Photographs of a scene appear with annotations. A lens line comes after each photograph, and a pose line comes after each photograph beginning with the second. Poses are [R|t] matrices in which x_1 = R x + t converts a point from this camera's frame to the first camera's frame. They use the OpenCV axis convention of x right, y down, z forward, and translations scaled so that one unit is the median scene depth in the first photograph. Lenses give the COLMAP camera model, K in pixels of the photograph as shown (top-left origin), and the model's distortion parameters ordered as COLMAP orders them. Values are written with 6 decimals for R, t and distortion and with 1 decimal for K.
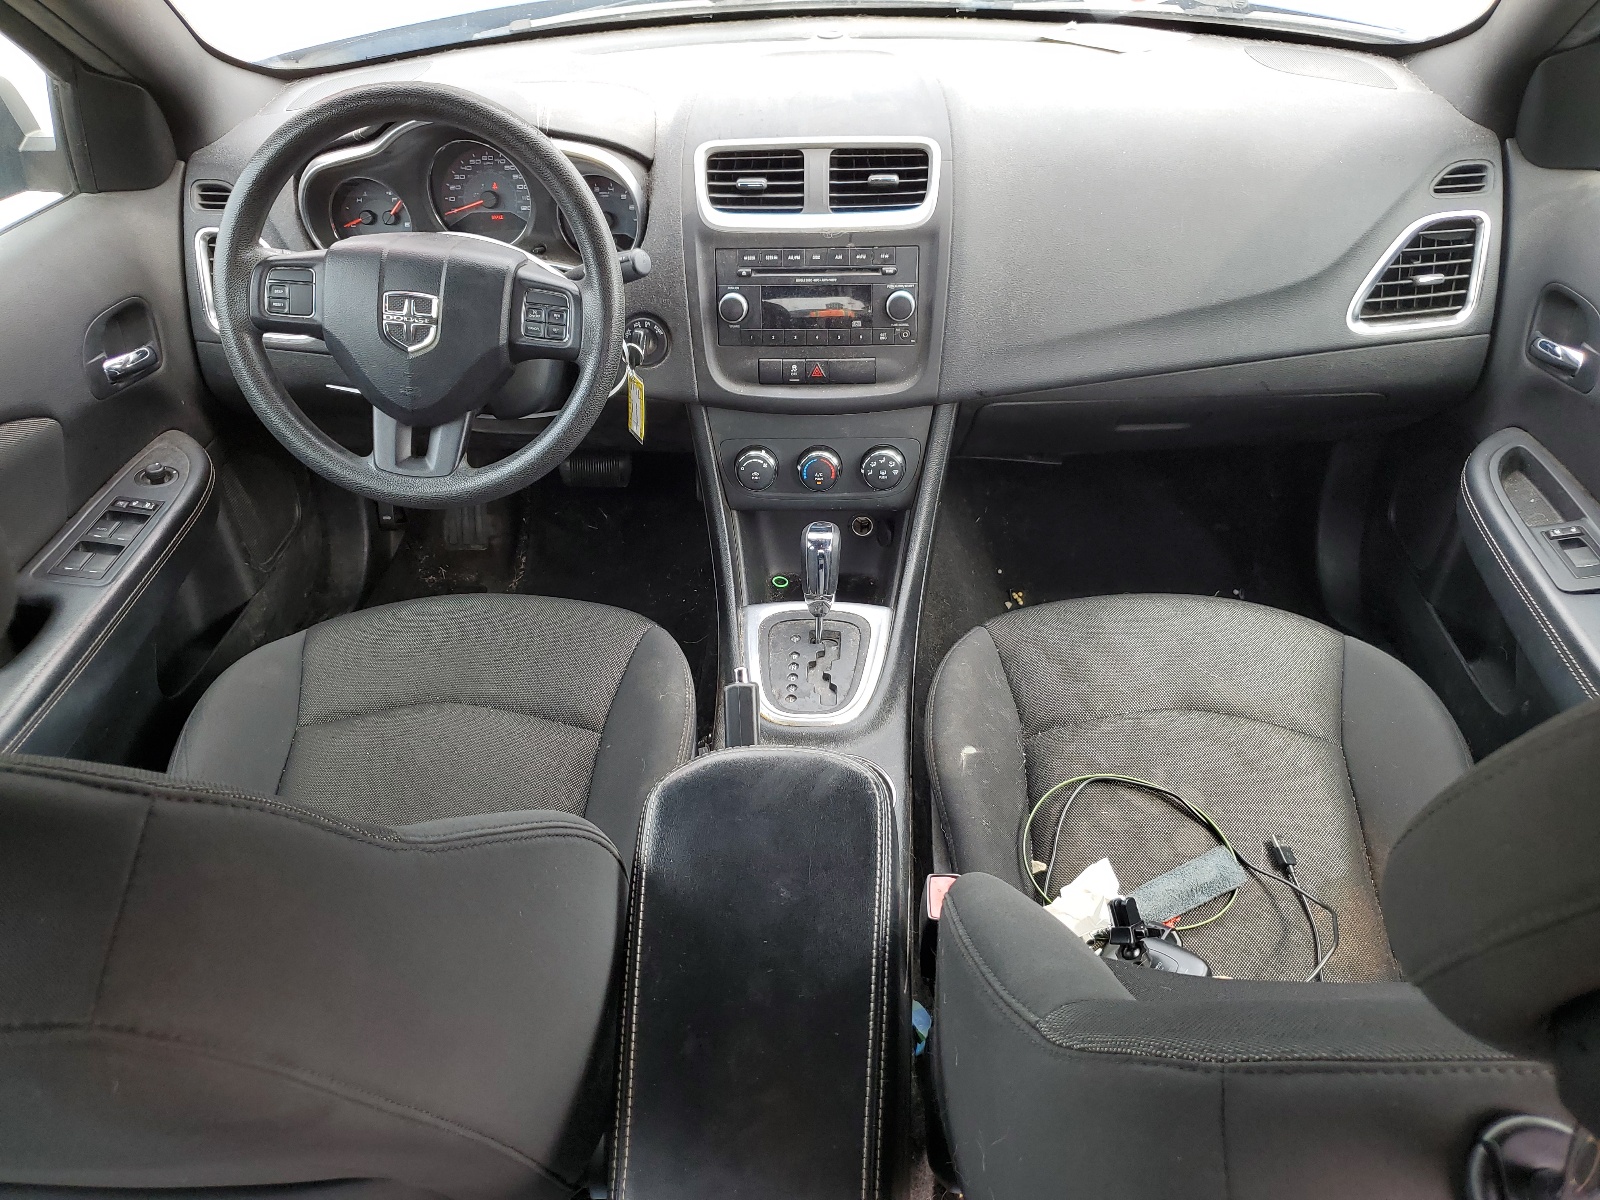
lens RADIAL K [[1215.8, 0, 803.9], [0, 1215.8, 597.3], [0, 0, 1]] dist [-0.007620, -0.000730]
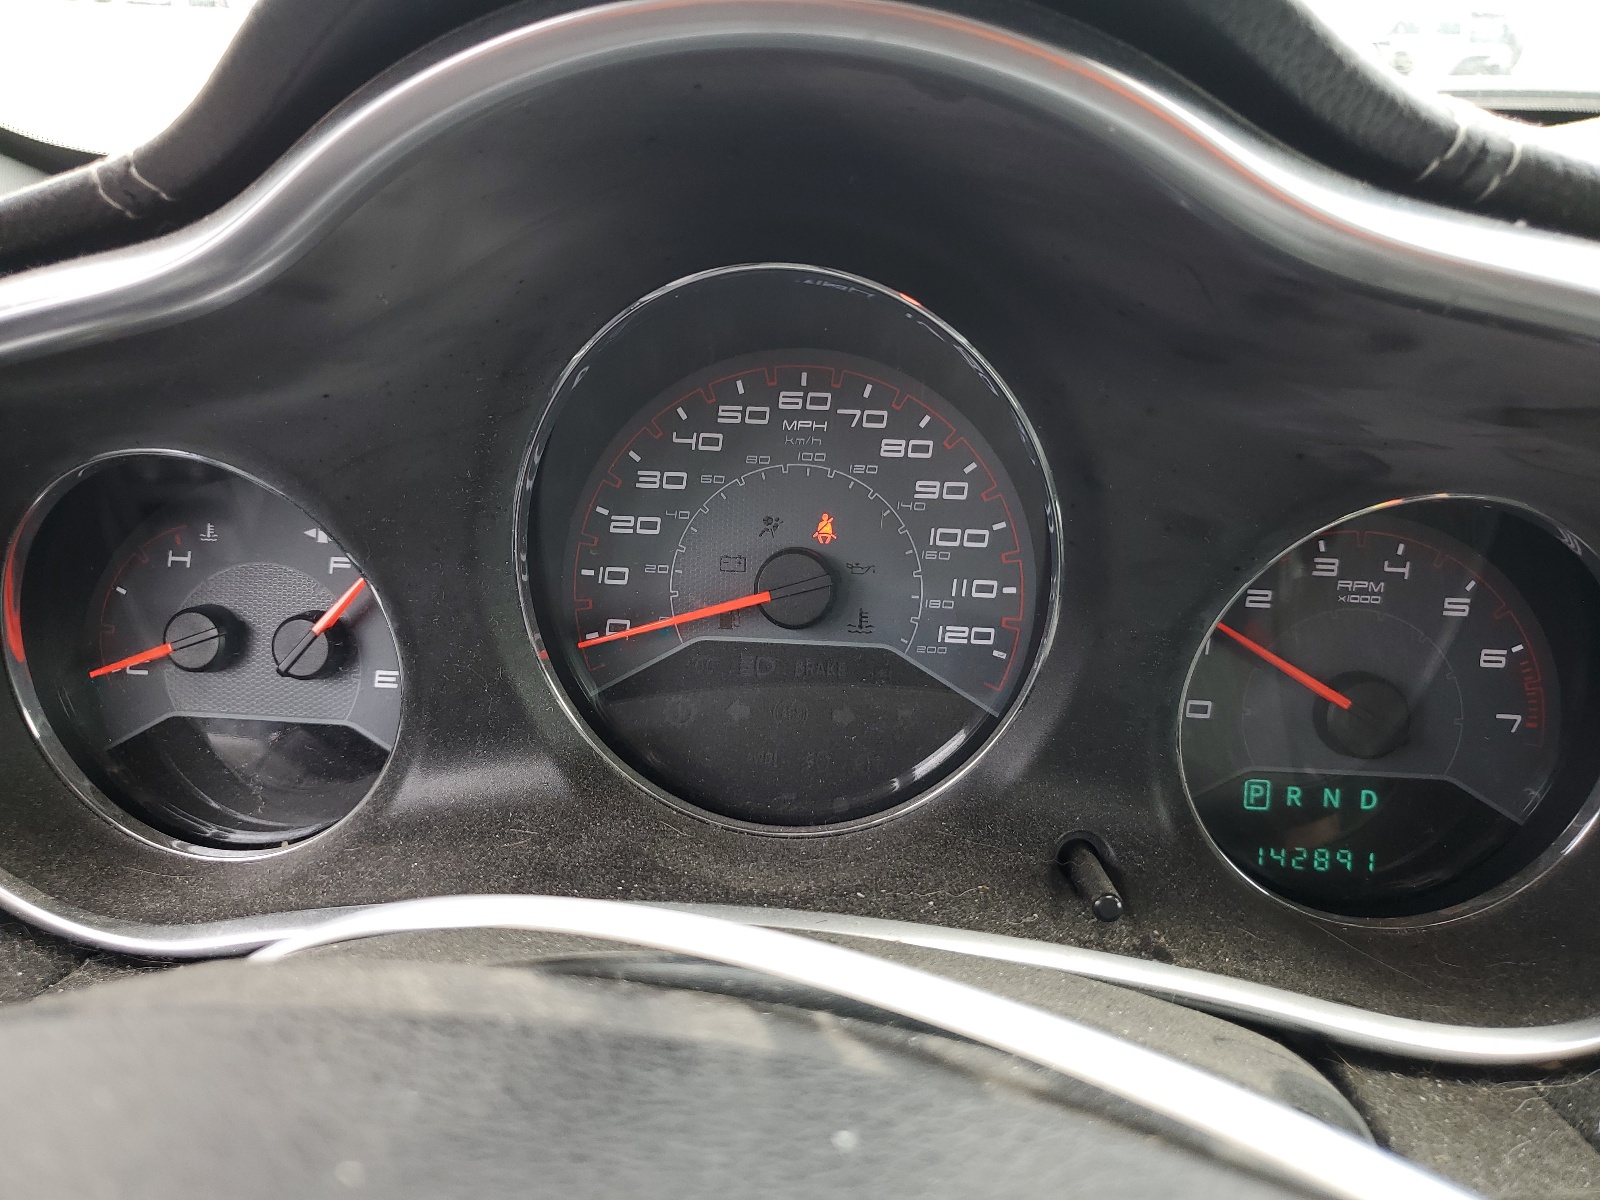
lens RADIAL K [[1215.8, 0, 796.6], [0, 1215.8, 599.7], [0, 0, 1]] dist [-0.007620, -0.000730]
pose [[0.998880, 0.043630, 0.018287, -0.262565], [-0.037653, 0.967251, -0.251012, -0.273376], [-0.028640, 0.250043, 0.967811, 0.798579]]
